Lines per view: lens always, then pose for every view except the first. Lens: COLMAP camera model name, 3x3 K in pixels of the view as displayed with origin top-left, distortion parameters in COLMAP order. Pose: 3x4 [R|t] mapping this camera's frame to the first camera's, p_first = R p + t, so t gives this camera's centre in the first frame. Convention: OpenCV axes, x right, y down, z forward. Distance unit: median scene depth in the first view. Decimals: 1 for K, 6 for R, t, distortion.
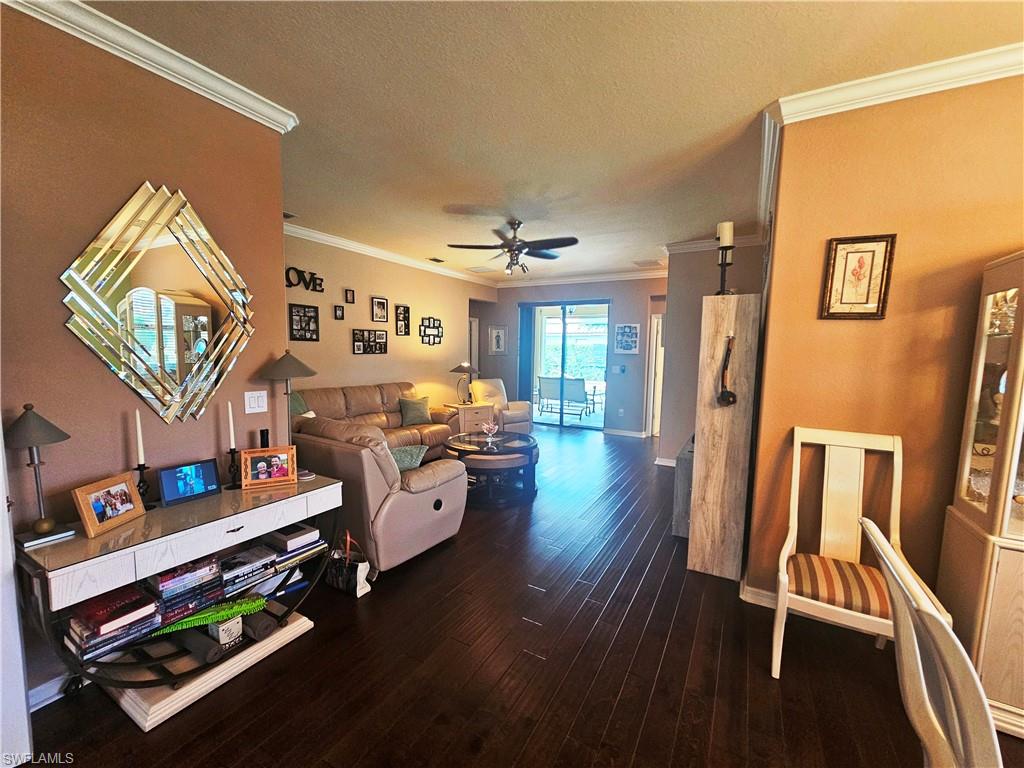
lens RADIAL K [[417.5, 0, 506.2], [0, 417.5, 388.0], [0, 0, 1]] dist [0.002387, 0.000158]
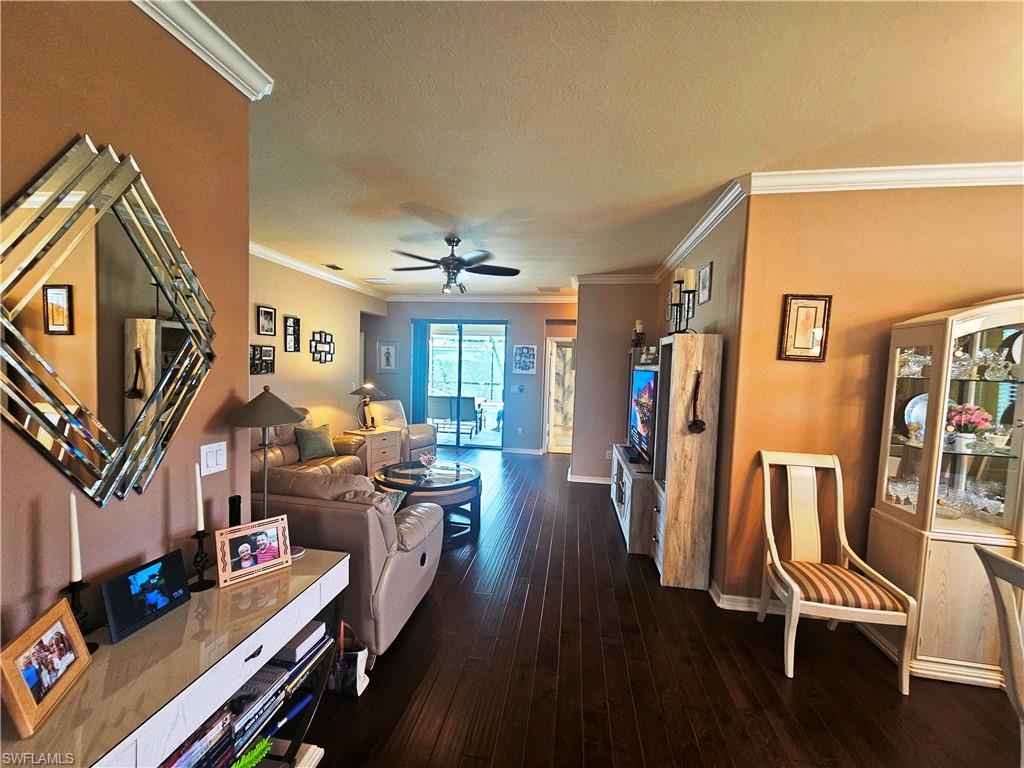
lens RADIAL K [[421.7, 0, 503.9], [0, 421.7, 389.0], [0, 0, 1]] dist [-0.000340, 0.004155]
pose [[0.936214, -0.006202, 0.351377, -0.195229], [0.016053, 0.999555, -0.025129, -0.030159], [-0.351064, 0.029167, 0.935897, 0.070880]]
